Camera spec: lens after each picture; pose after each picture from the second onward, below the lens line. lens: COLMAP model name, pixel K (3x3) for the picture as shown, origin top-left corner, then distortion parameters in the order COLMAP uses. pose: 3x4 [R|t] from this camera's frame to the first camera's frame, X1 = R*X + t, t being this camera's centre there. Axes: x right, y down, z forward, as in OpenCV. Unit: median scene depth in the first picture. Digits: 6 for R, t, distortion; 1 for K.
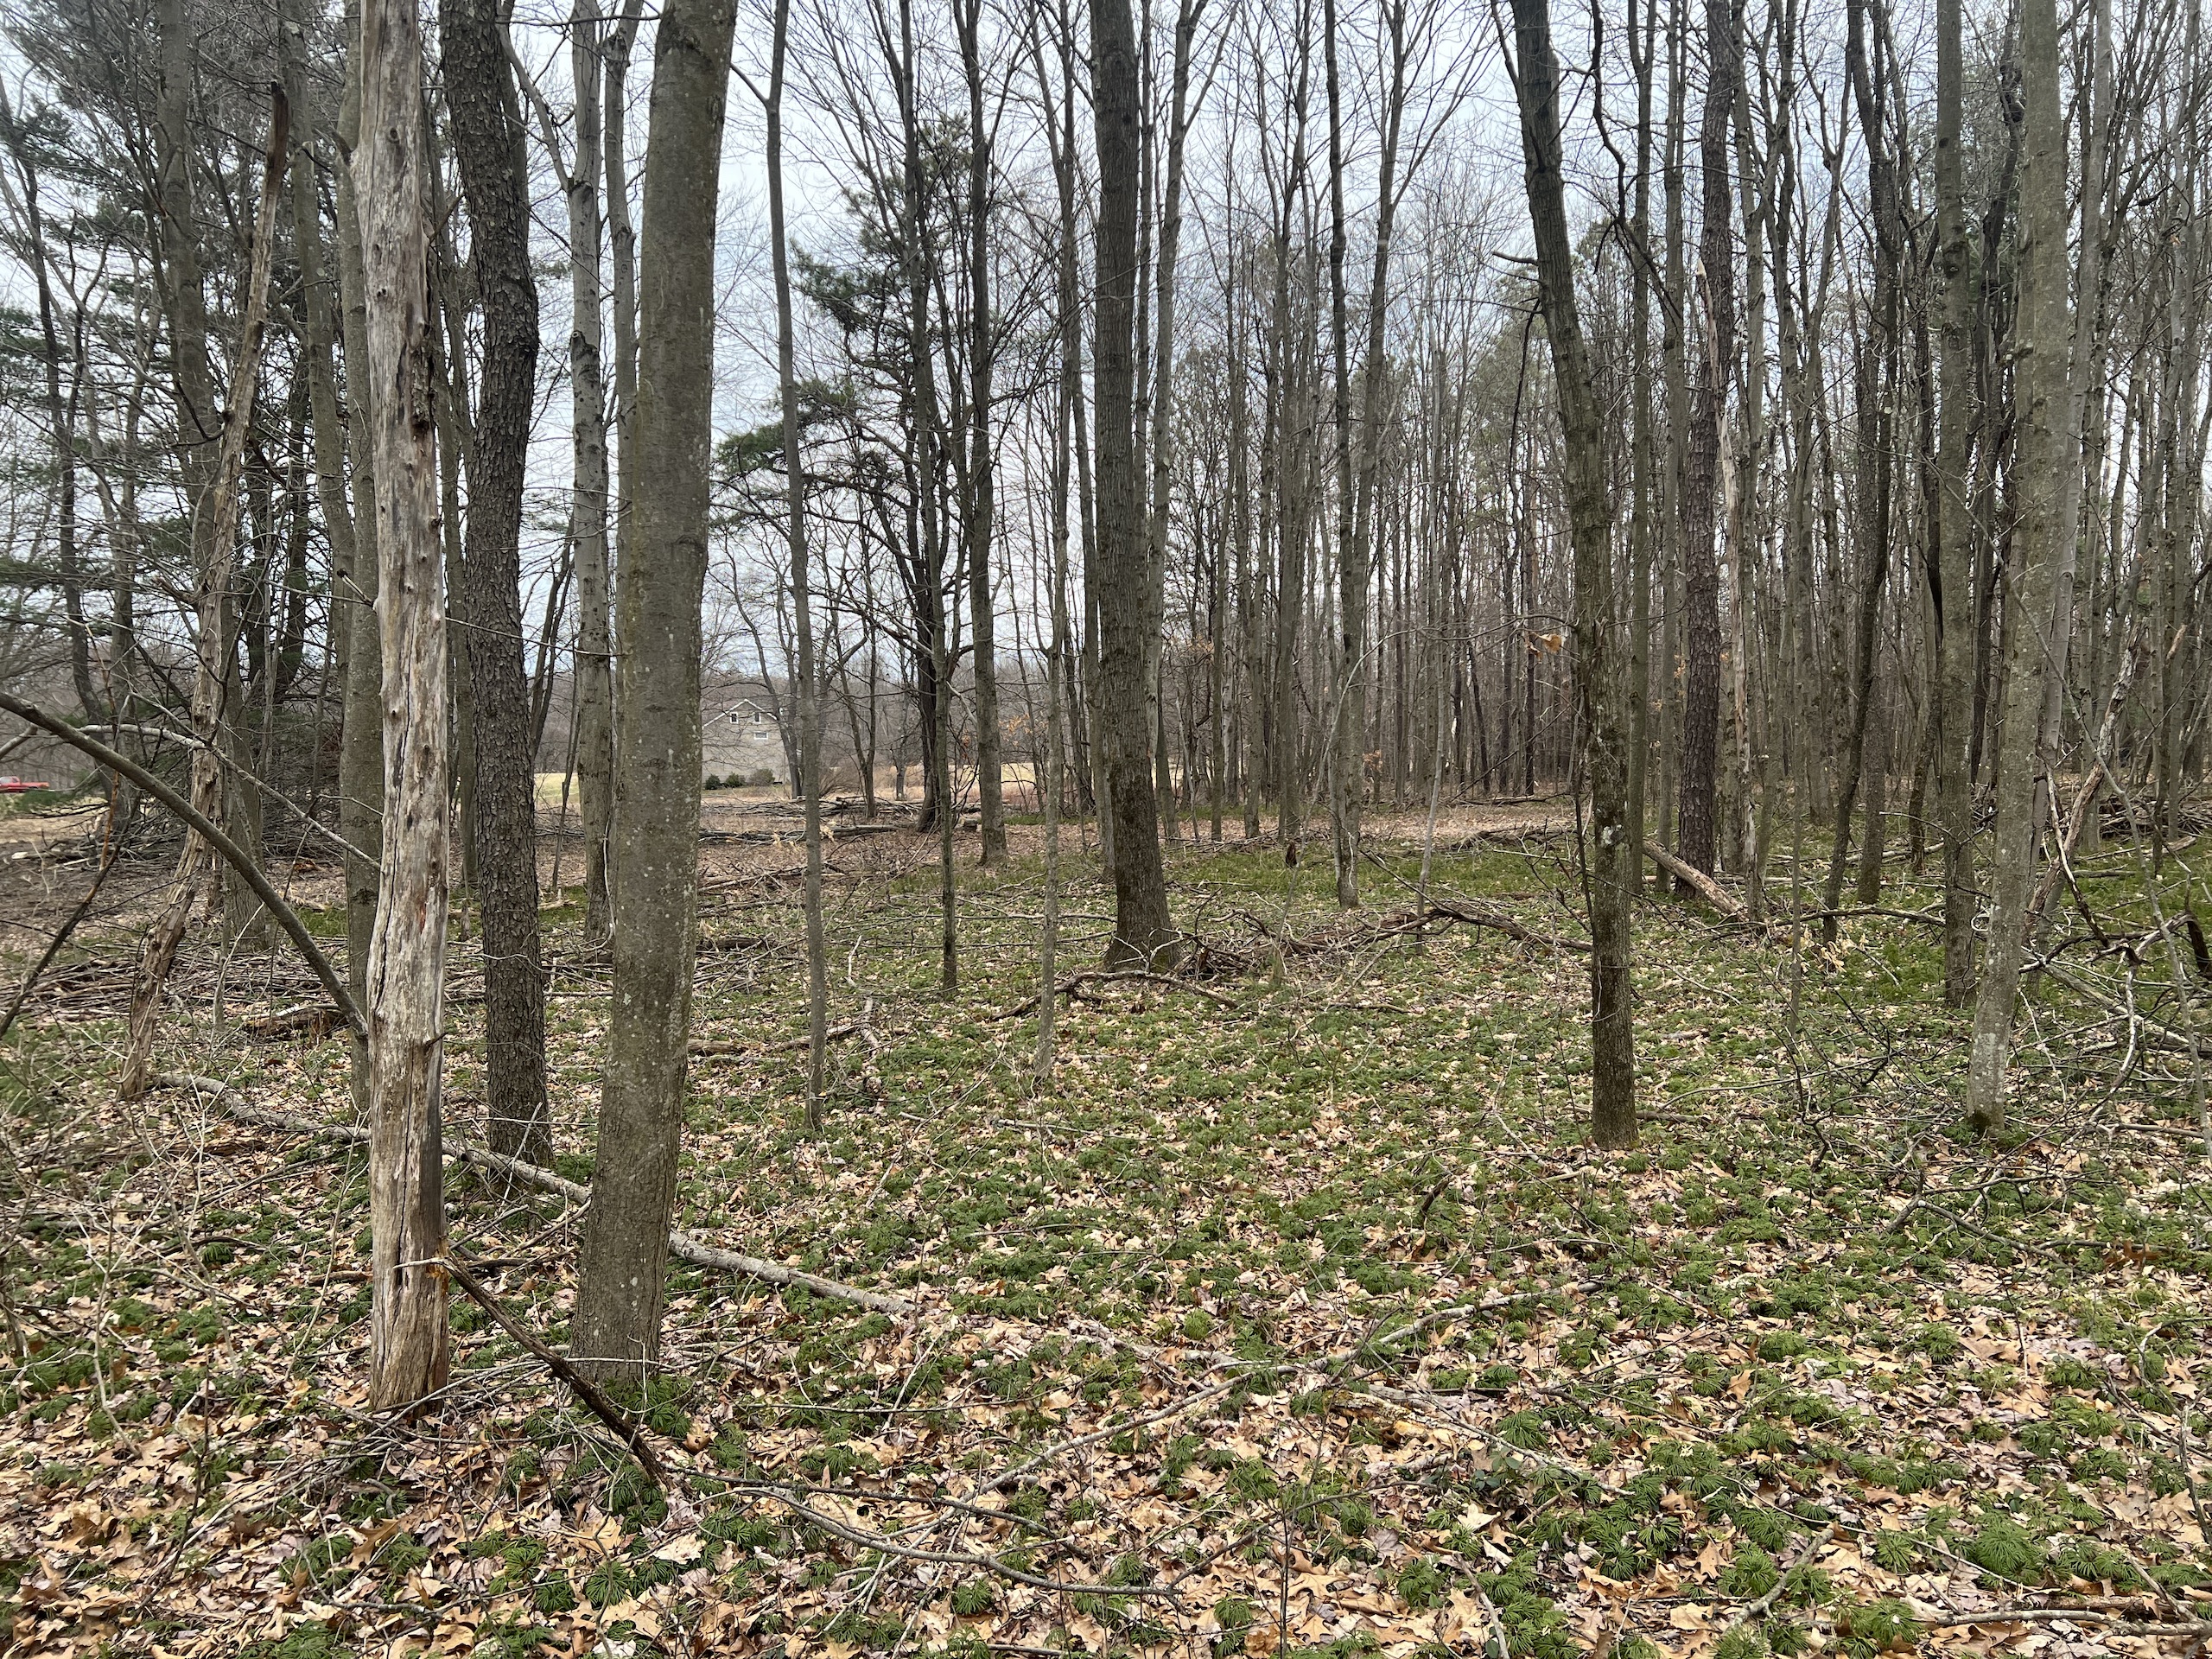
lens RADIAL K [[1639.7, 0, 1106.0], [0, 1639.7, 829.5], [0, 0, 1]] dist [0.050117, -0.045565]
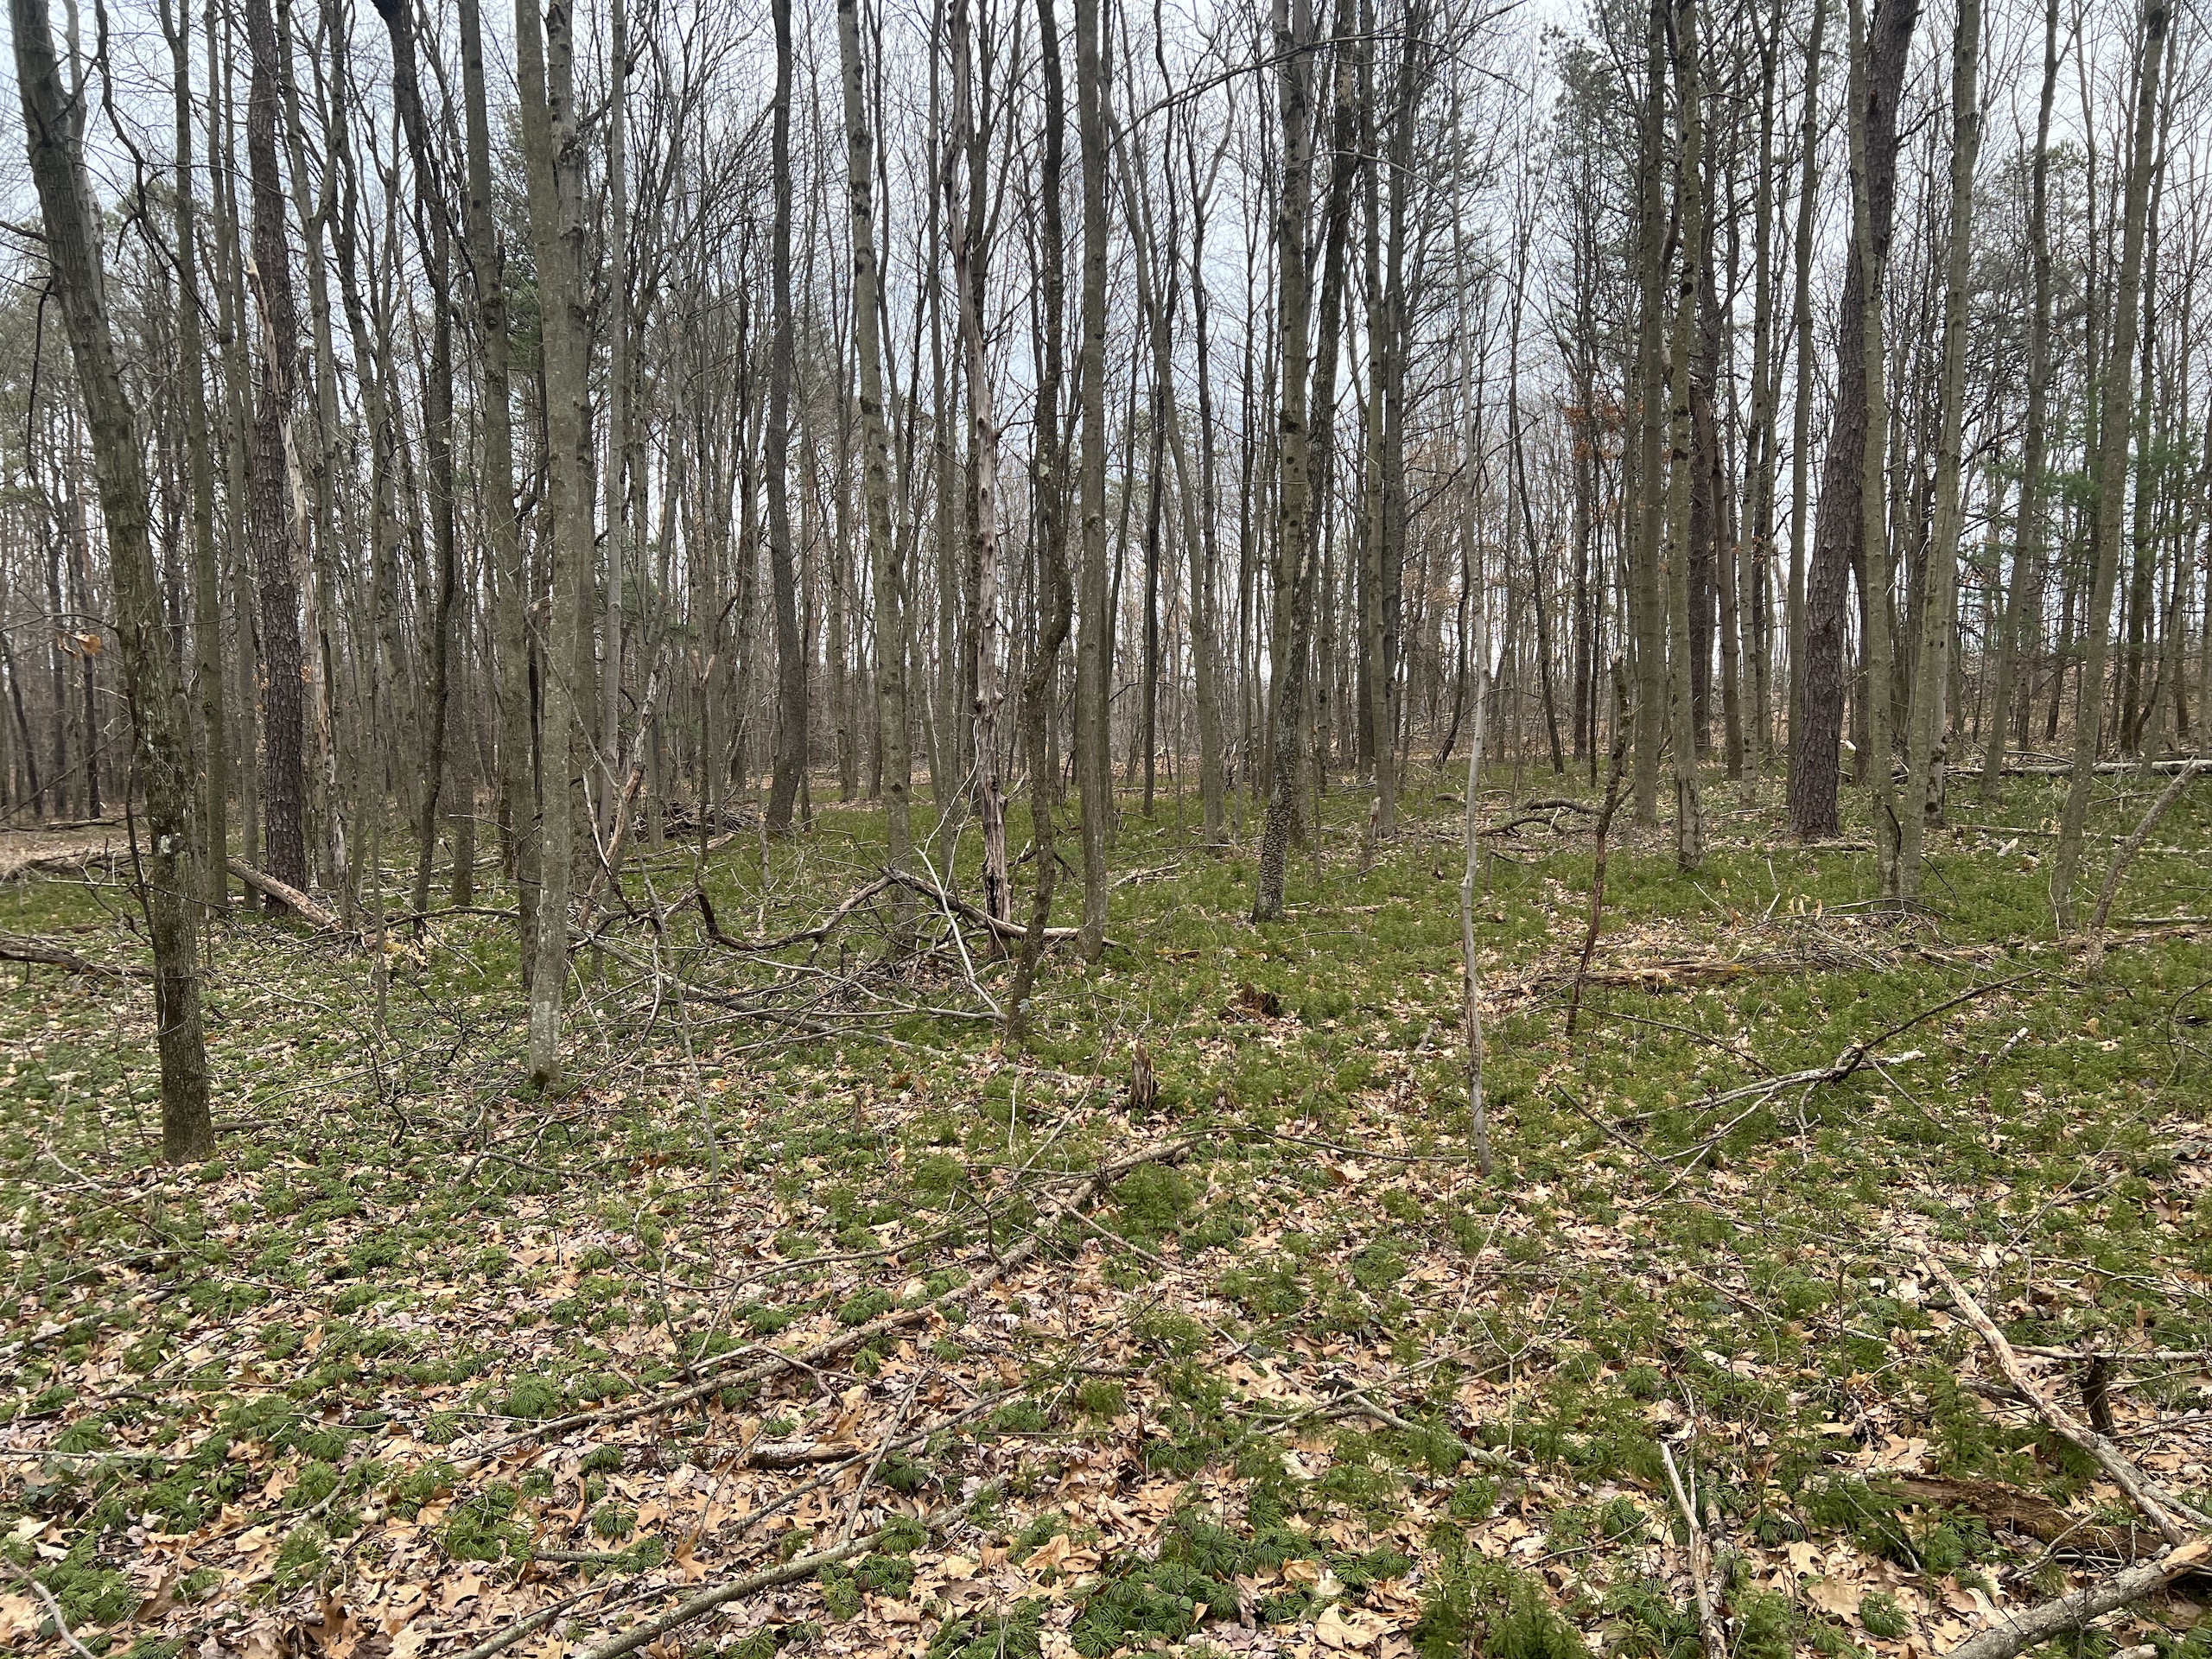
lens RADIAL K [[1639.7, 0, 1106.0], [0, 1639.7, 829.5], [0, 0, 1]] dist [0.050117, -0.045565]
pose [[0.696944, -0.042681, 0.715854, -0.014713], [0.048758, 0.998738, 0.012077, 0.013247], [-0.715466, 0.026486, 0.698145, -0.119836]]
